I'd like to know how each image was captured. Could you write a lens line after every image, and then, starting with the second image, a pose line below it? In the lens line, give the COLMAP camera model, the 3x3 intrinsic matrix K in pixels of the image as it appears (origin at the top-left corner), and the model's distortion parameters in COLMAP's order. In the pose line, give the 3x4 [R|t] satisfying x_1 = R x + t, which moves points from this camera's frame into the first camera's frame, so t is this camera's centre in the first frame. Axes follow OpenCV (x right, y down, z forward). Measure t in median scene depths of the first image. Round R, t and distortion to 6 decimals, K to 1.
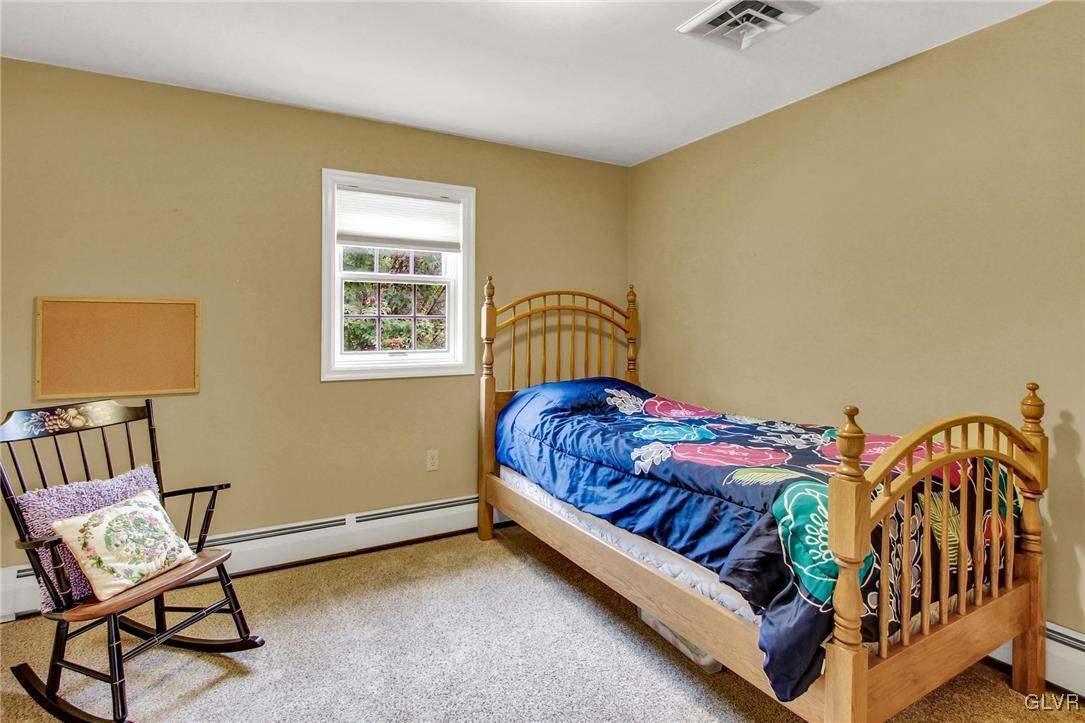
lens RADIAL K [[549.8, 0, 544.5], [0, 549.8, 355.4], [0, 0, 1]] dist [-0.006581, -0.001404]
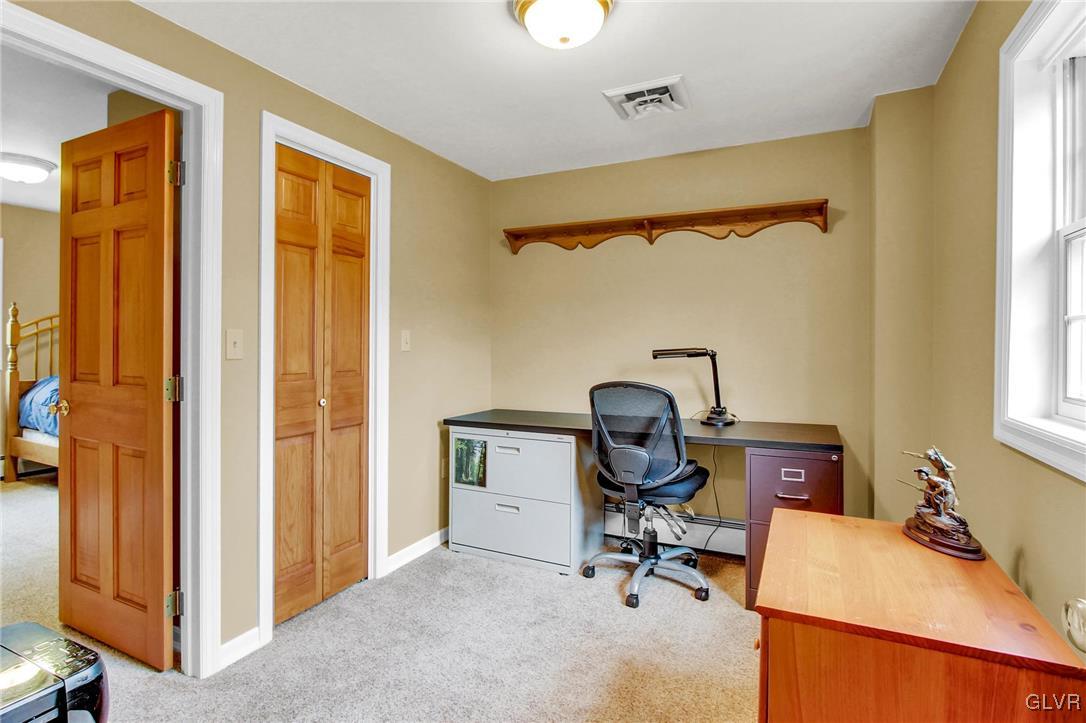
lens RADIAL K [[550.3, 0, 538.1], [0, 550.3, 356.4], [0, 0, 1]] dist [-0.006581, -0.001404]
pose [[0.822827, 0.001245, 0.568291, 0.223418], [0.002775, 0.999977, -0.006208, 0.013636], [-0.568286, 0.006685, 0.822804, -0.998187]]
